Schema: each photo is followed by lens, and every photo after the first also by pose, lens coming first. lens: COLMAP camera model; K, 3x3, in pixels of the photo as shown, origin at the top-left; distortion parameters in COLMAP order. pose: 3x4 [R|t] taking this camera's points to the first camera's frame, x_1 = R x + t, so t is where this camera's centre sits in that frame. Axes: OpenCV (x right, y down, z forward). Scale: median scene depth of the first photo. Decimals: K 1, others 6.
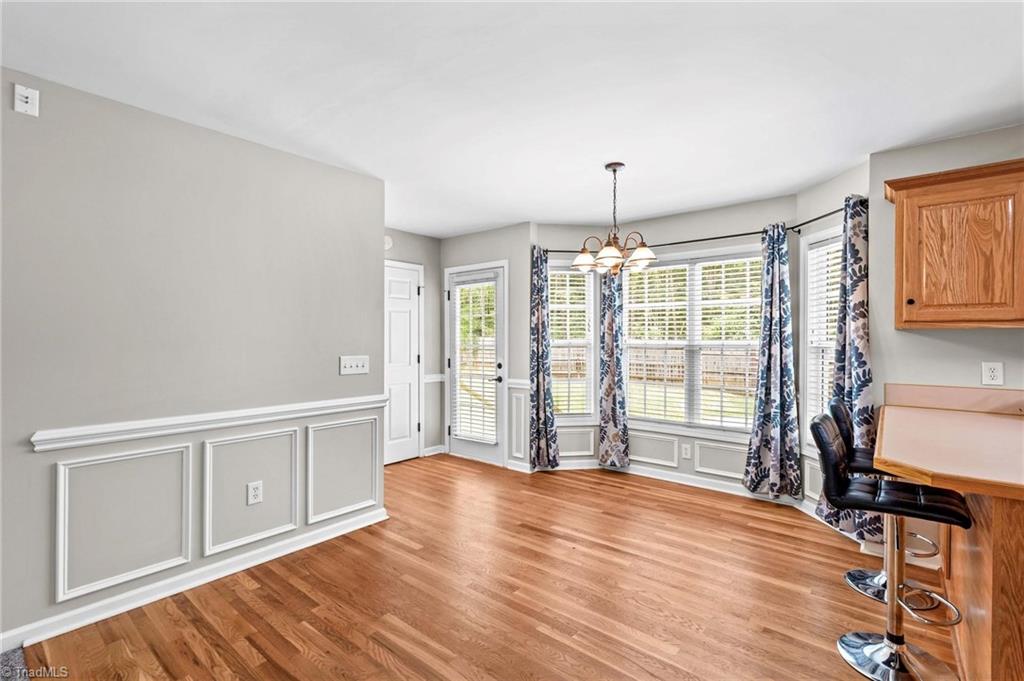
lens RADIAL K [[474.0, 0, 495.9], [0, 474.0, 339.4], [0, 0, 1]] dist [-0.002416, -0.000124]
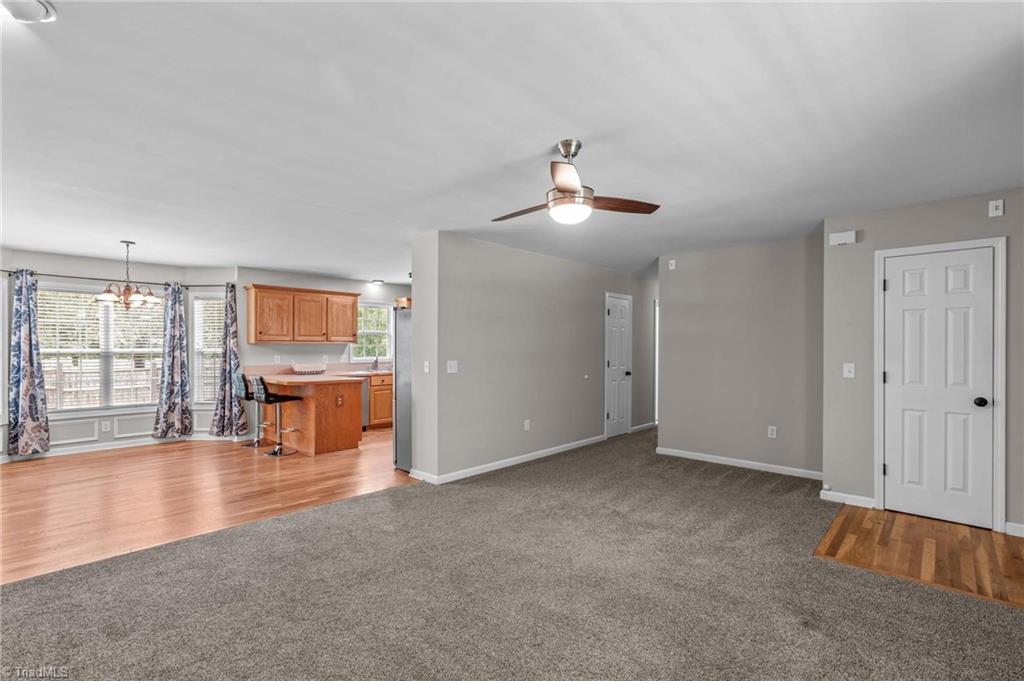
lens RADIAL K [[463.1, 0, 514.4], [0, 463.1, 348.6], [0, 0, 1]] dist [-0.001020, 0.000047]
pose [[0.054744, -0.007605, 0.998471, -1.070959], [0.002066, 0.999970, 0.007503, -0.007061], [-0.998498, 0.001652, 0.054758, -0.353544]]
